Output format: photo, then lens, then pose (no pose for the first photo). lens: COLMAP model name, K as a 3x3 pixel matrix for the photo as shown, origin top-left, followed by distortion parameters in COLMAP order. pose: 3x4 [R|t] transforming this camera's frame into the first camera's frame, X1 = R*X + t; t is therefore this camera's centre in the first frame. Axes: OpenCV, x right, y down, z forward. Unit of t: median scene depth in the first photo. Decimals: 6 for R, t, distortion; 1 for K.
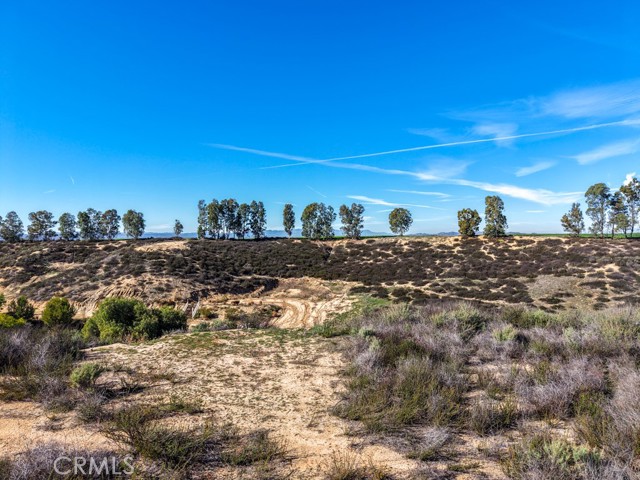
lens RADIAL K [[427.4, 0, 320.3], [0, 427.4, 238.3], [0, 0, 1]] dist [0.034393, -0.035999]
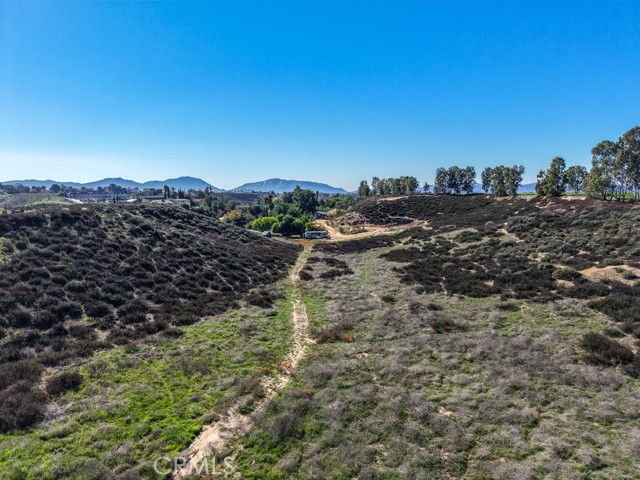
lens RADIAL K [[427.4, 0, 318.2], [0, 427.4, 243.0], [0, 0, 1]] dist [0.034393, -0.035999]
pose [[0.348453, 0.118985, -0.929743, 1.127363], [-0.002774, 0.992037, 0.125918, -0.019533], [0.937322, -0.041298, 0.346009, 0.080956]]
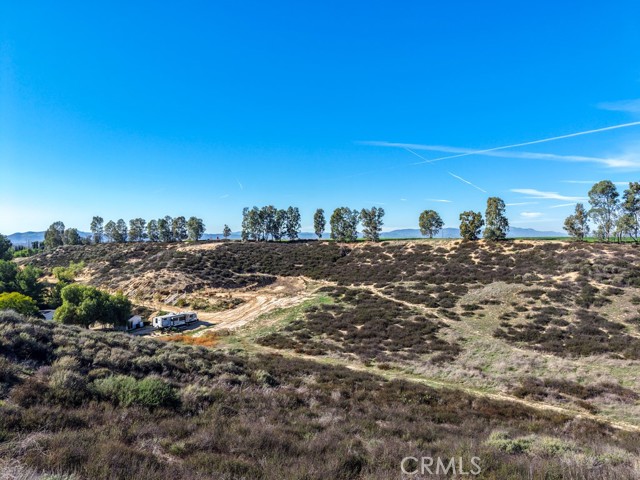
lens RADIAL K [[427.4, 0, 321.8], [0, 427.4, 239.1], [0, 0, 1]] dist [0.034393, -0.035999]
pose [[0.942296, 0.002914, -0.334769, 0.341390], [-0.001711, 0.999991, 0.003887, -0.008763], [0.334777, -0.003090, 0.942292, -0.023645]]
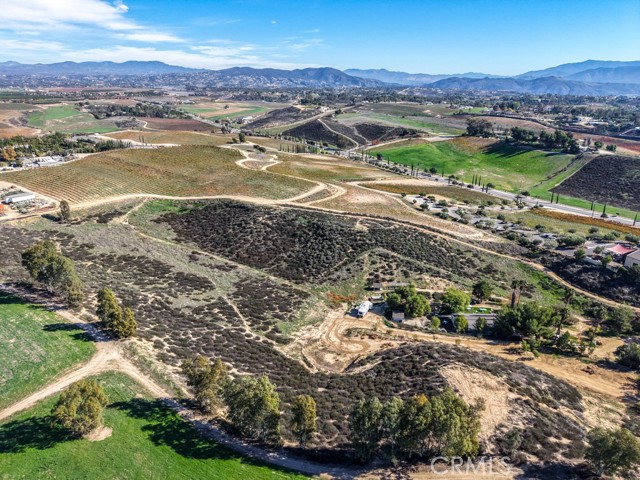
lens RADIAL K [[427.4, 0, 322.5], [0, 427.4, 240.8], [0, 0, 1]] dist [0.034393, -0.035999]
pose [[-0.975473, -0.081177, 0.204604, -0.210036], [-0.006094, 0.939118, 0.343540, -0.479262], [-0.220034, 0.333867, -0.916579, 1.600878]]
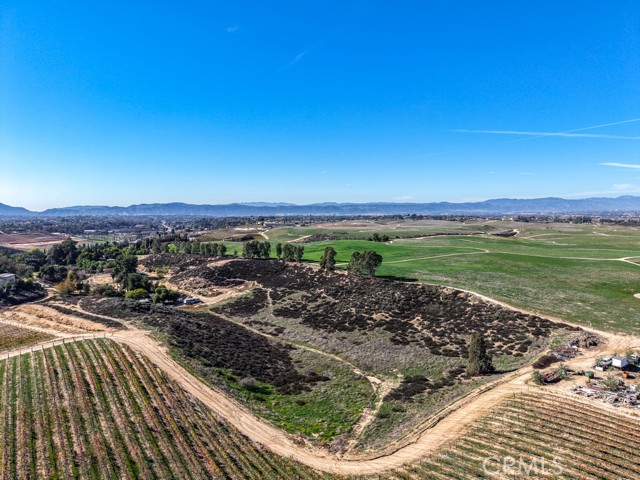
lens RADIAL K [[427.4, 0, 321.9], [0, 427.4, 238.6], [0, 0, 1]] dist [0.034393, -0.035999]
pose [[0.854286, 0.040162, -0.518250, 1.380495], [-0.003615, 0.997446, 0.071339, -0.293198], [0.519791, -0.059070, 0.852249, -0.782934]]
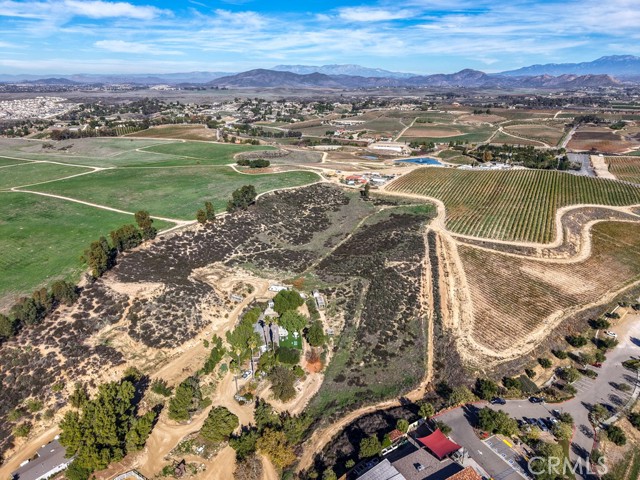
lens RADIAL K [[427.4, 0, 319.5], [0, 427.4, 245.6], [0, 0, 1]] dist [0.034393, -0.035999]
pose [[0.086765, -0.349178, 0.933031, -1.575871], [-0.008401, 0.936273, 0.351173, -0.627840], [-0.996193, -0.038308, 0.078302, 0.242017]]
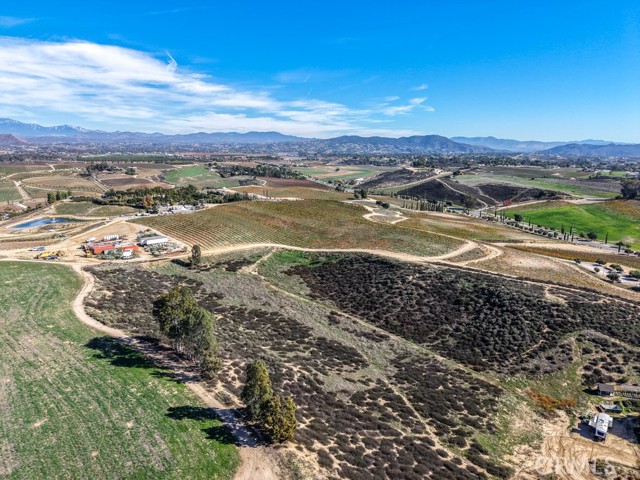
lens RADIAL K [[427.4, 0, 323.5], [0, 427.4, 242.0], [0, 0, 1]] dist [0.034393, -0.035999]
pose [[-0.899695, -0.097714, 0.425441, 0.064184], [-0.007584, 0.977976, 0.208580, -0.377097], [-0.436452, 0.184432, -0.880621, 1.390741]]
